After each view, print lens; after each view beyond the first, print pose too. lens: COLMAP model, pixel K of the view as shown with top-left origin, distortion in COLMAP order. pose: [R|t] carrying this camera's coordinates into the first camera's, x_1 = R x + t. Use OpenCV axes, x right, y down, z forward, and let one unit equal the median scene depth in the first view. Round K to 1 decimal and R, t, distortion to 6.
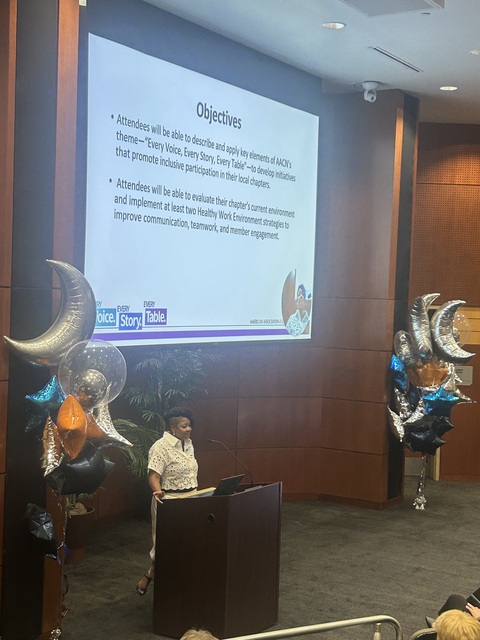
lens RADIAL K [[1026.2, 0, 237.5], [0, 1026.2, 324.0], [0, 0, 1]] dist [0.176345, -0.259877]
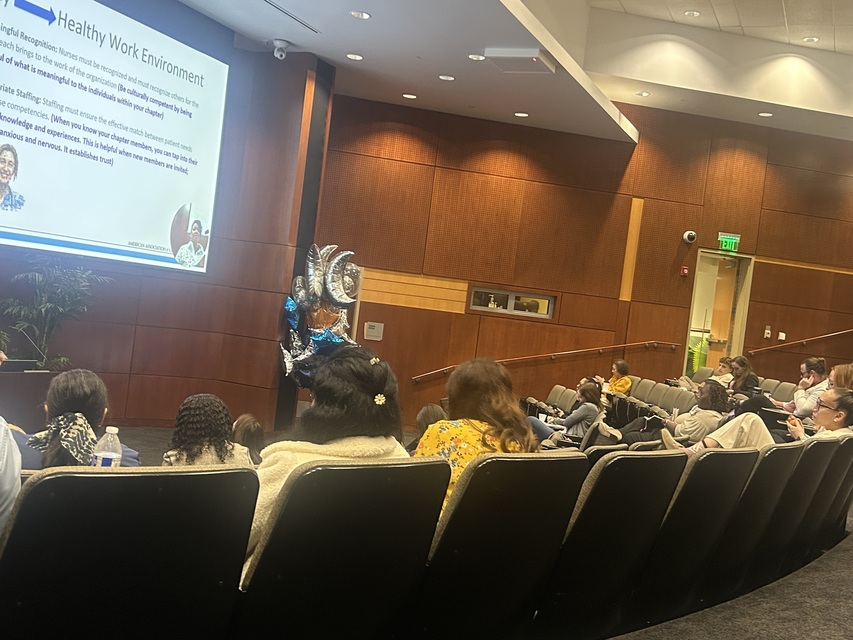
lens RADIAL K [[915.8, 0, 417.6], [0, 915.8, 320.3], [0, 0, 1]] dist [0.200701, -0.498440]
pose [[0.989948, 0.082753, 0.114692, 0.177557], [-0.081517, 0.996552, -0.015429, 0.058767], [-0.115573, 0.005925, 0.993281, 0.023194]]
